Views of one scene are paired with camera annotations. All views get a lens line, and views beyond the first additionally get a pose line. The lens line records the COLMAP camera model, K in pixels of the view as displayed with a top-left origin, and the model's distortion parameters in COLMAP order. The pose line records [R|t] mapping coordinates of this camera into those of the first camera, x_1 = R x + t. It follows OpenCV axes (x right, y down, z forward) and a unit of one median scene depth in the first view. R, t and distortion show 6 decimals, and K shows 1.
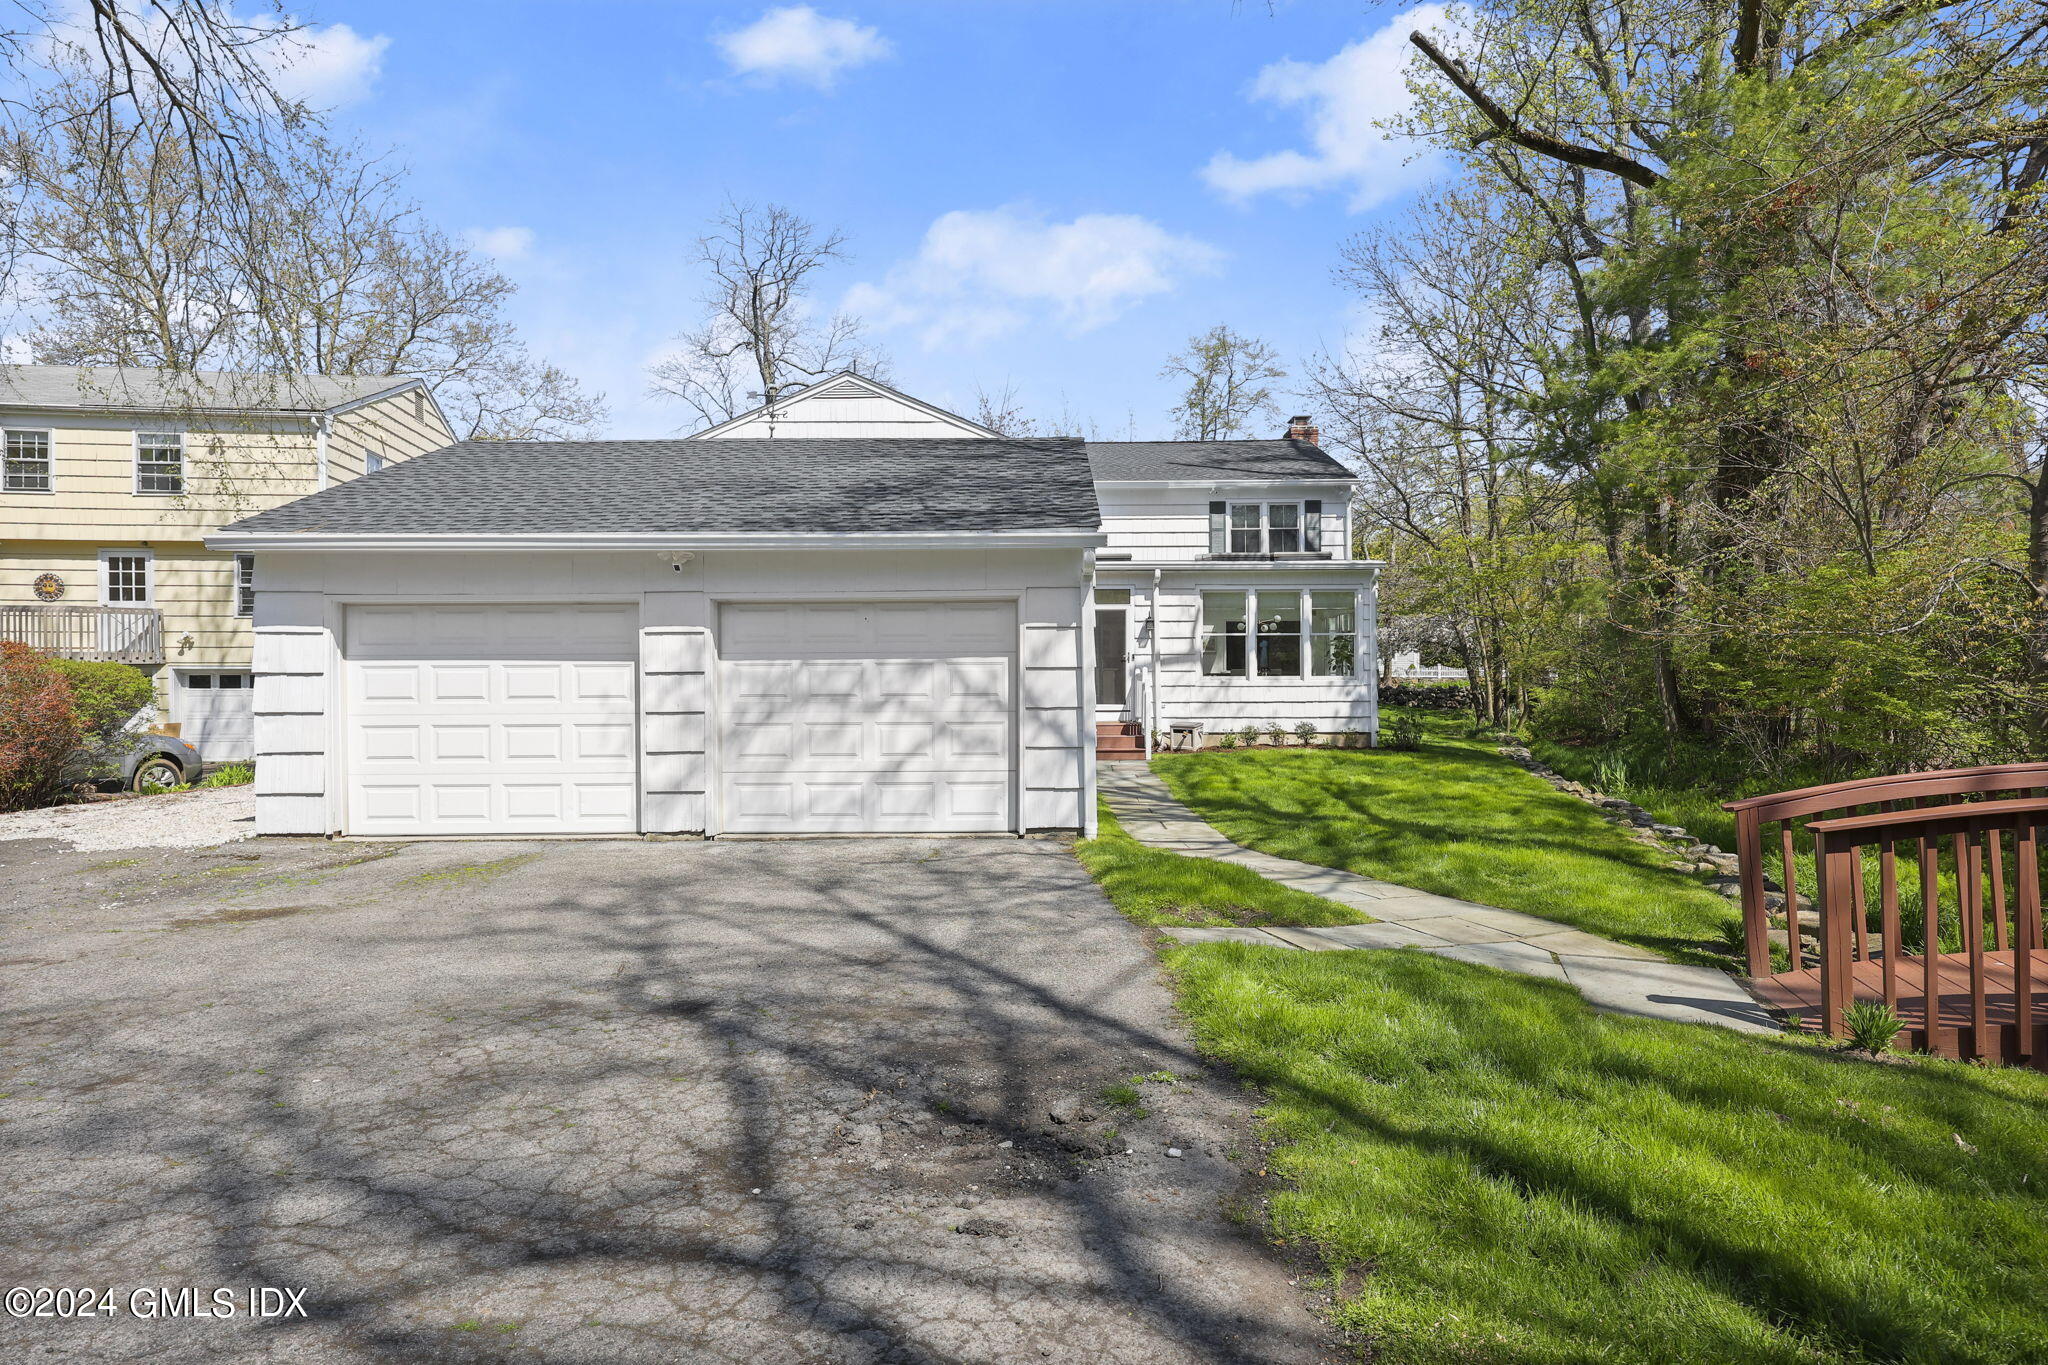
lens RADIAL K [[1133.1, 0, 1024.4], [0, 1133.1, 715.5], [0, 0, 1]] dist [0.002672, 0.000213]
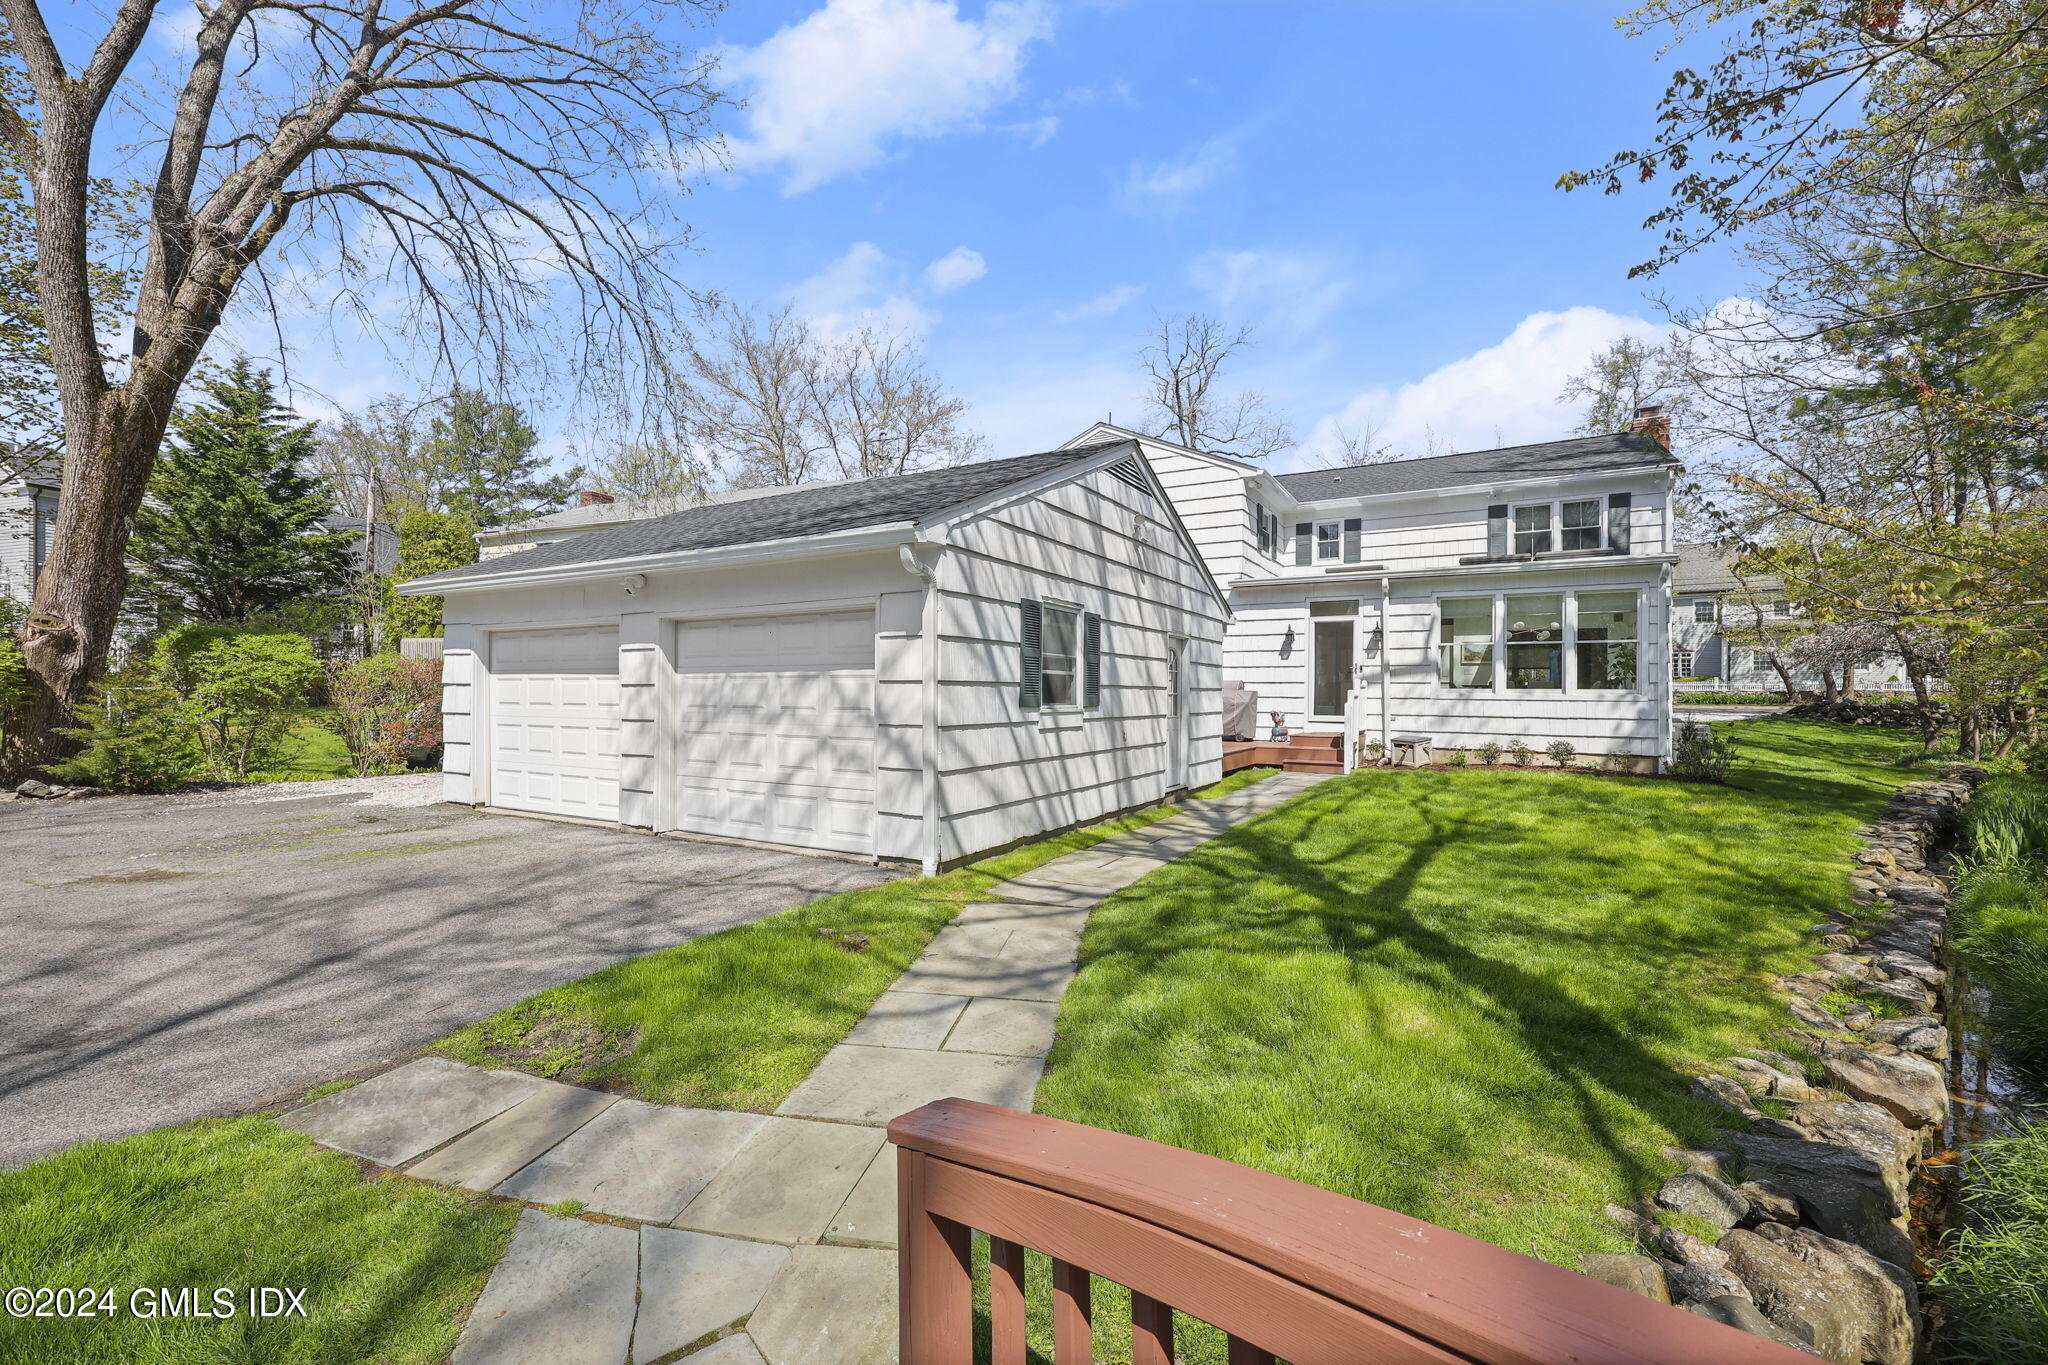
lens RADIAL K [[847.1, 0, 1039.0], [0, 847.1, 692.0], [0, 0, 1]] dist [0.001314, 0.000185]
pose [[0.869194, 0.009339, -0.494383, 0.218751], [-0.021787, 0.999574, -0.019423, -0.010606], [0.493991, 0.027653, 0.869027, 0.221858]]
